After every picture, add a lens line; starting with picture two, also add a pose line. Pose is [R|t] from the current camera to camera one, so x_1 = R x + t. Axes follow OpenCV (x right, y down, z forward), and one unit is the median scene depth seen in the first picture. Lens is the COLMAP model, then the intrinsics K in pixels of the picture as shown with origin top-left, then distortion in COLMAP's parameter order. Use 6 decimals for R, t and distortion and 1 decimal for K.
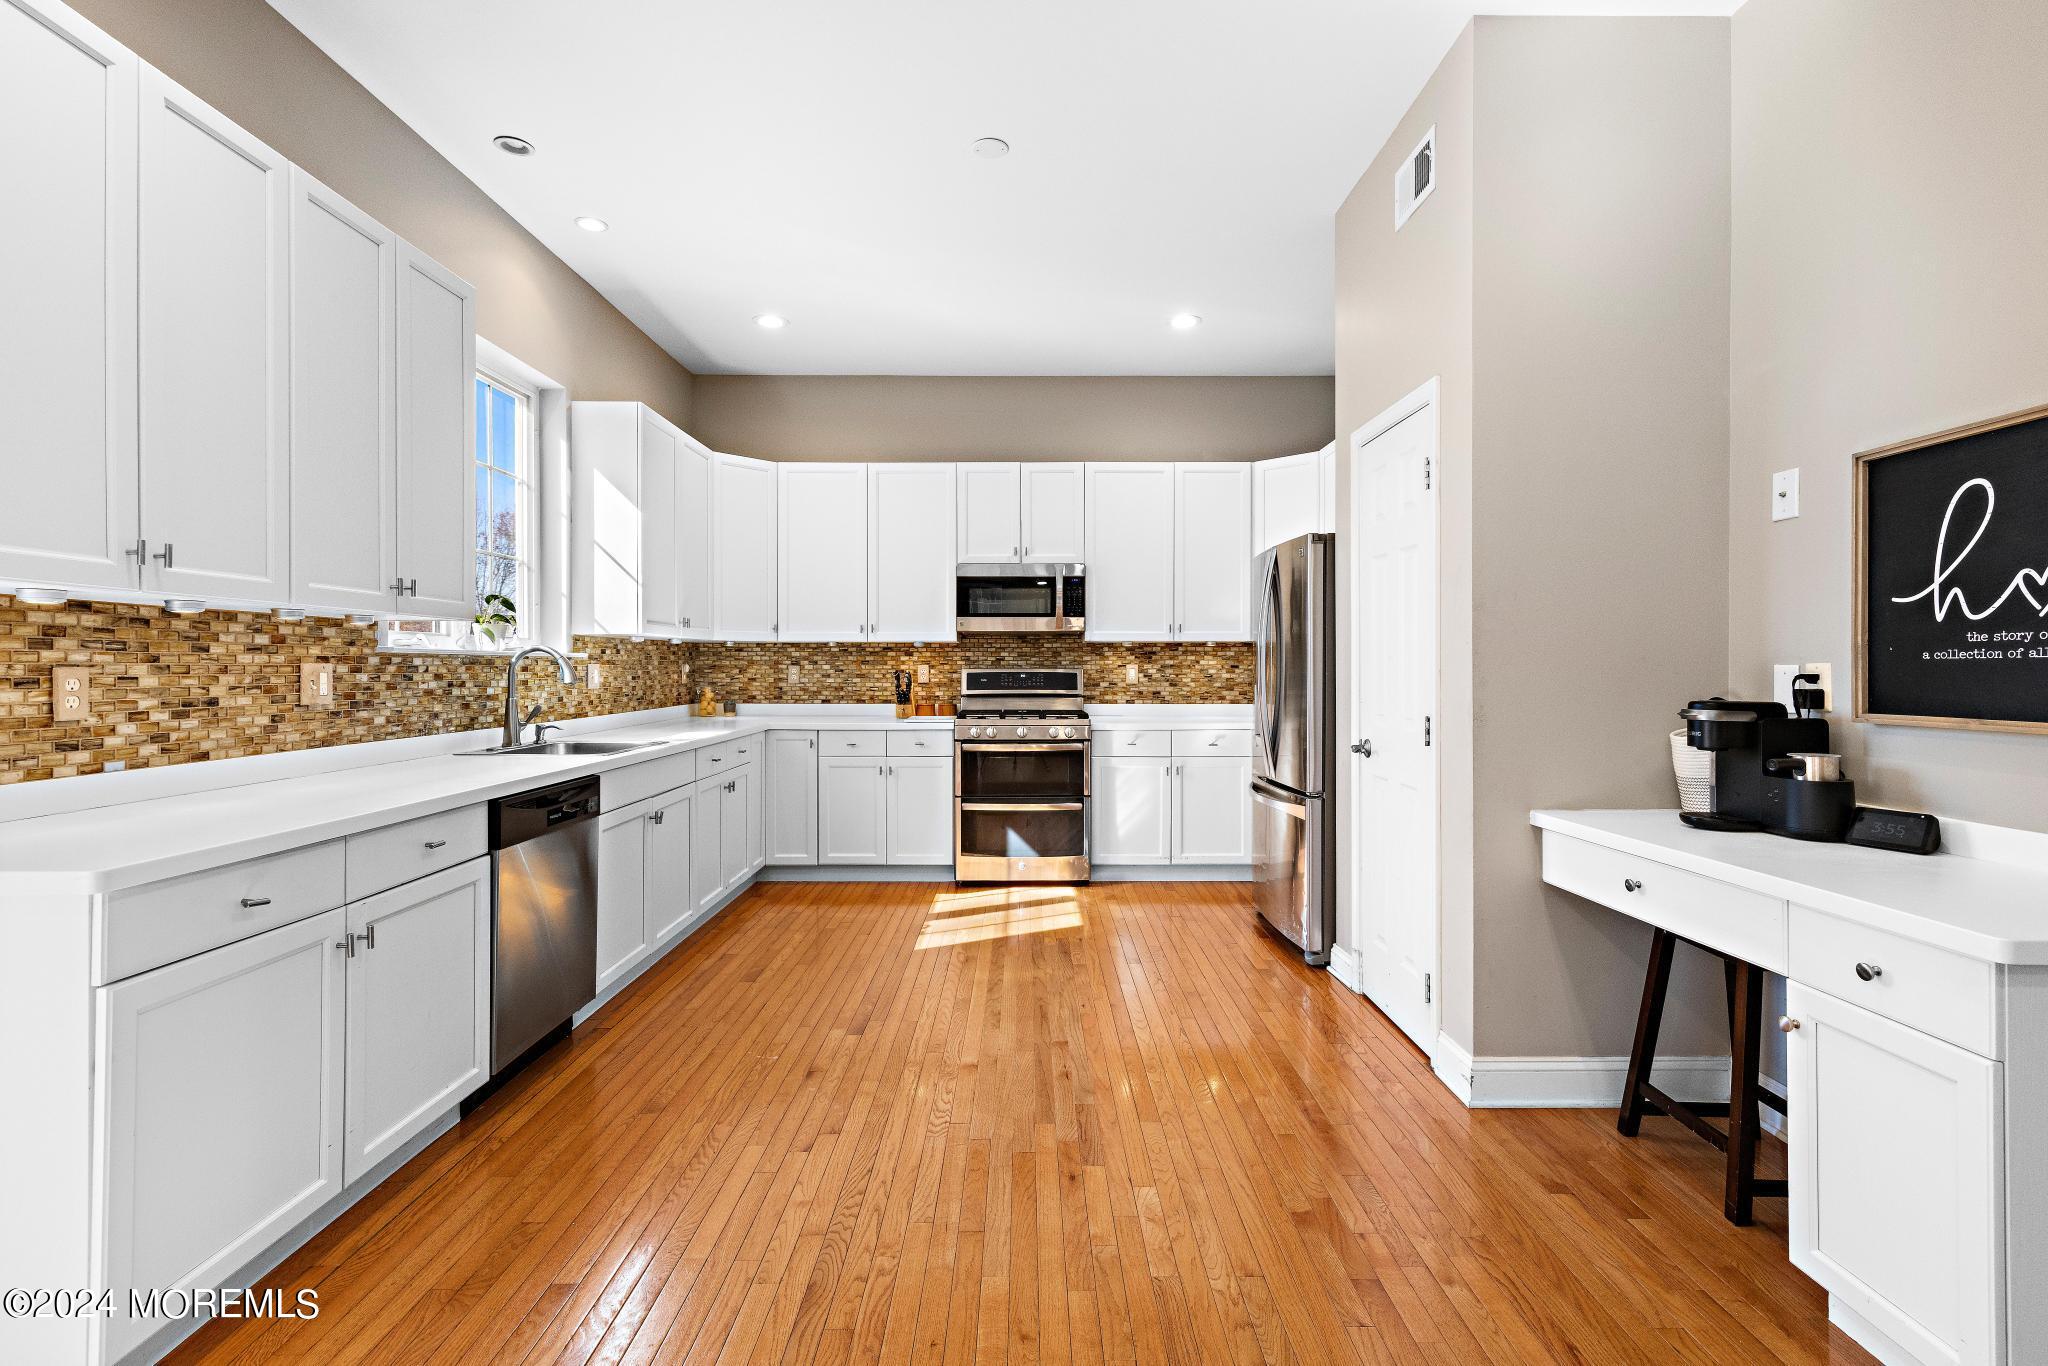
lens RADIAL K [[912.9, 0, 1013.7], [0, 912.9, 669.9], [0, 0, 1]] dist [0.007683, -0.004013]
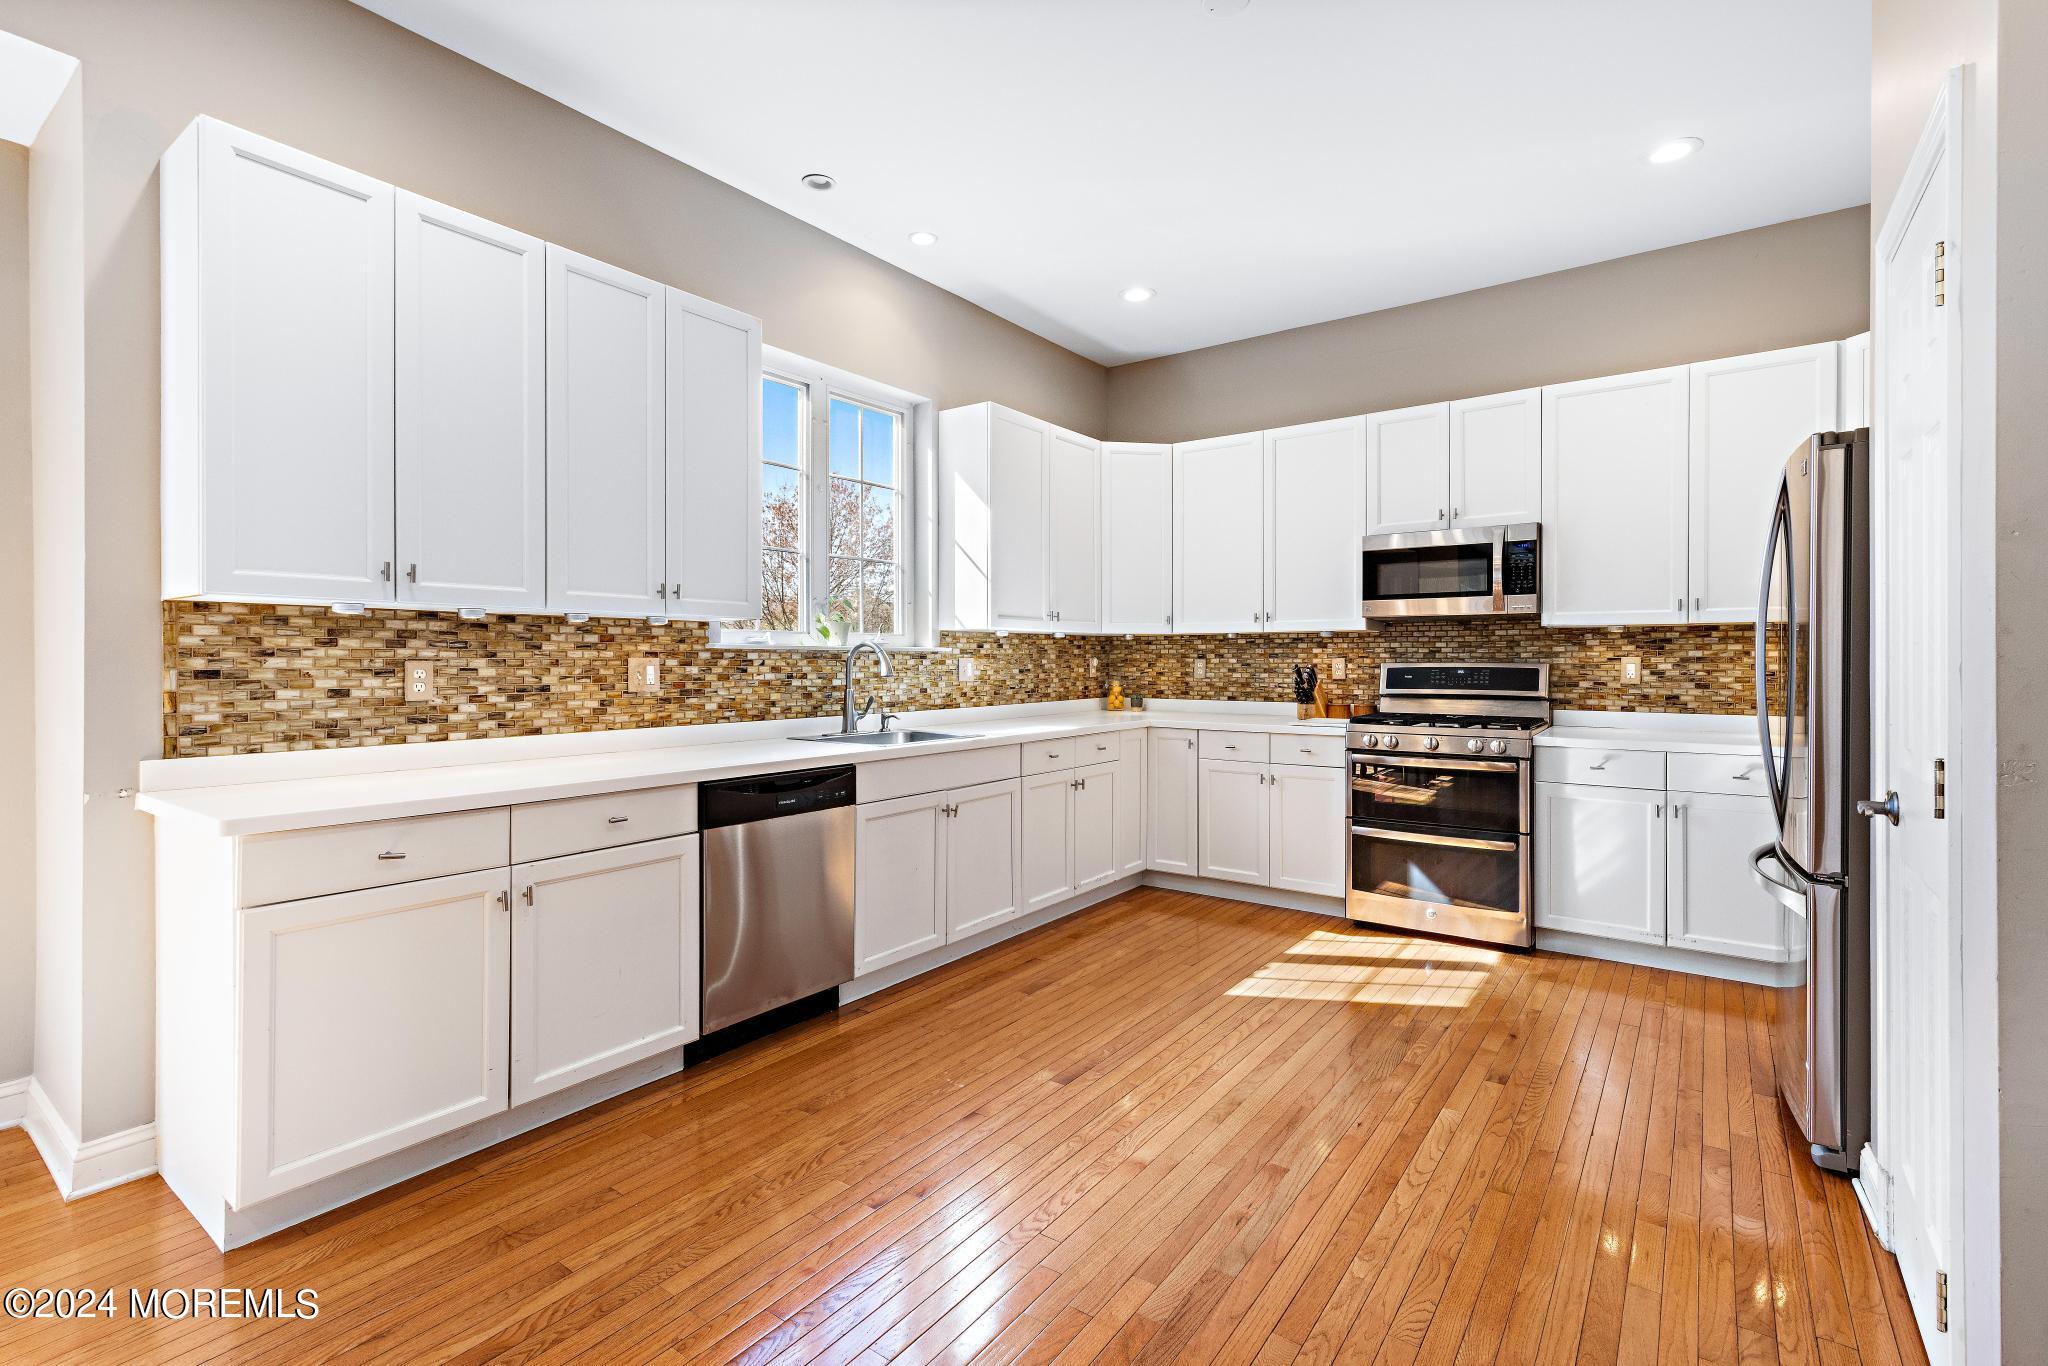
lens RADIAL K [[912.9, 0, 1037.6], [0, 912.9, 662.0], [0, 0, 1]] dist [0.007683, -0.004013]
pose [[0.816148, 0.000344, -0.577843, 0.339105], [-0.001290, 0.999998, -0.001226, -0.000720], [0.577841, 0.001746, 0.816147, 0.301652]]
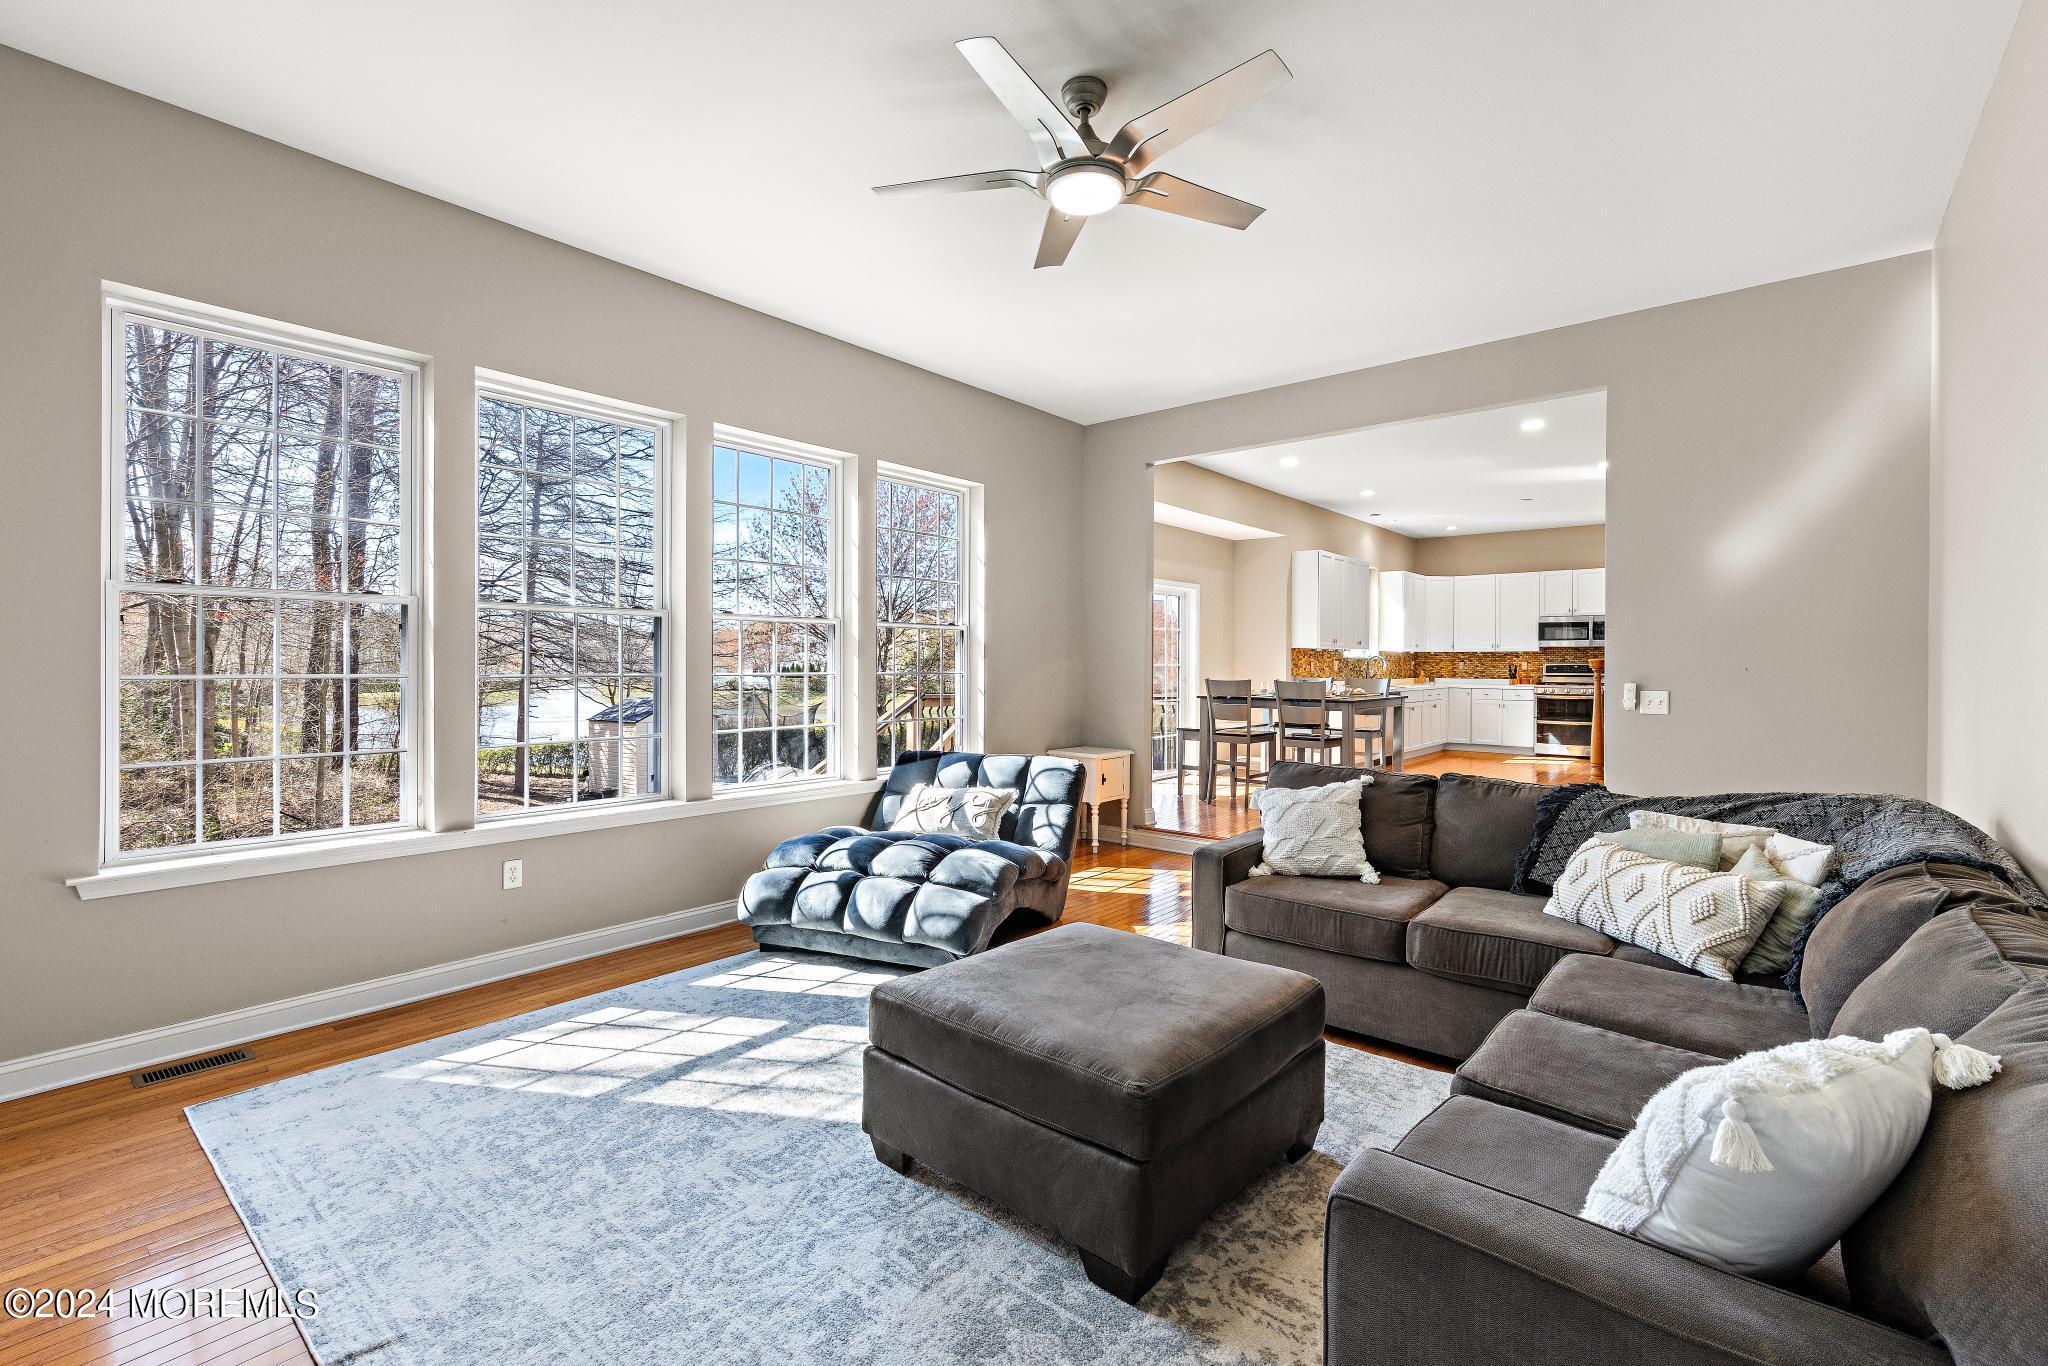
lens RADIAL K [[912.9, 0, 1034.5], [0, 912.9, 663.5], [0, 0, 1]] dist [0.007683, -0.004013]
pose [[0.777558, 0.003584, -0.628801, 0.762182], [-0.005747, 0.999982, -0.001407, 0.019025], [0.628785, 0.004708, 0.777565, -3.004563]]
